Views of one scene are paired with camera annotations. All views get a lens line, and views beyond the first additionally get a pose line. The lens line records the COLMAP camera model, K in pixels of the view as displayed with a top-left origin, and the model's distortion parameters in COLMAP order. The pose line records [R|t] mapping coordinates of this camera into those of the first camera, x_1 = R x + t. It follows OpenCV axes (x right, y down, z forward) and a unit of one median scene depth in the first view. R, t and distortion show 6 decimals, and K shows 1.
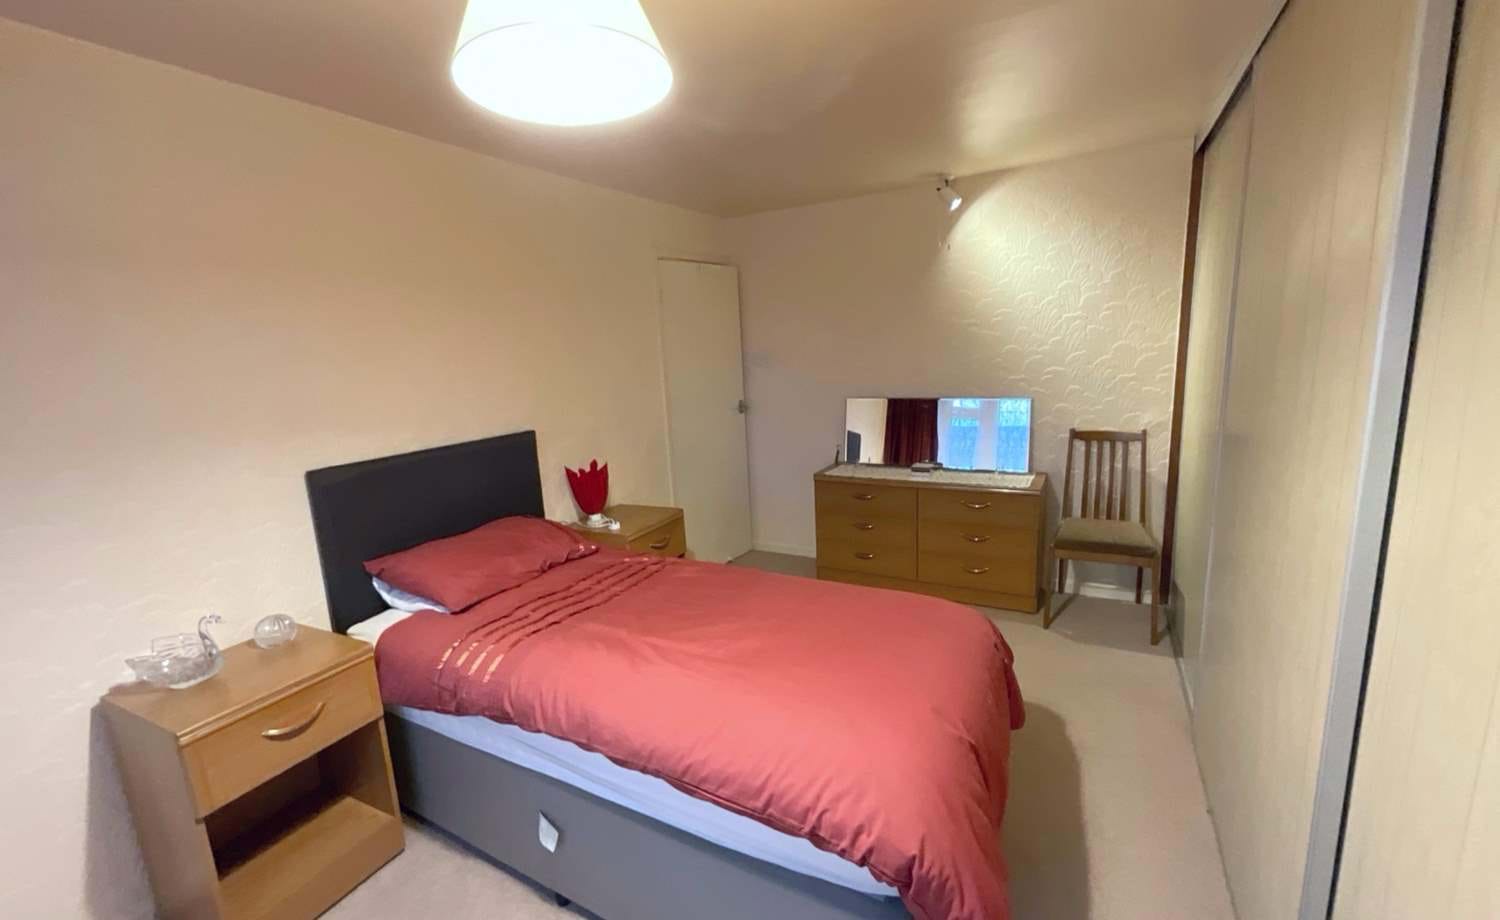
lens RADIAL K [[618.3, 0, 751.6], [0, 618.3, 453.9], [0, 0, 1]] dist [-0.001908, 0.000716]
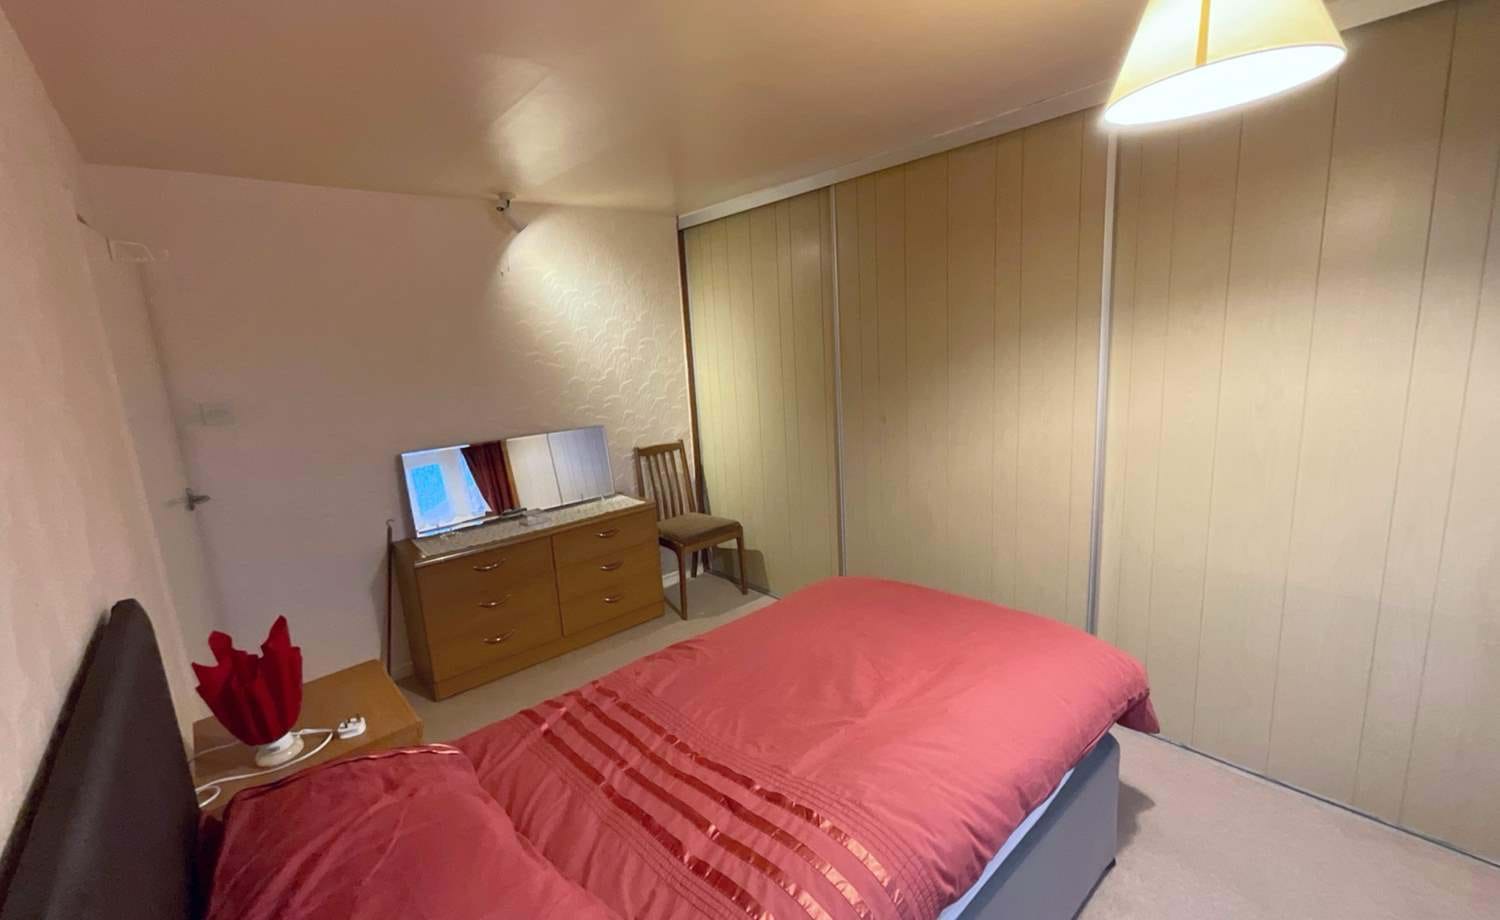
lens RADIAL K [[618.3, 0, 751.0], [0, 618.3, 458.5], [0, 0, 1]] dist [-0.001908, 0.000716]
pose [[0.356706, -0.146822, 0.922607, -0.459409], [0.209663, 0.974962, 0.074091, -0.061780], [-0.910386, 0.167008, 0.378558, 0.386906]]
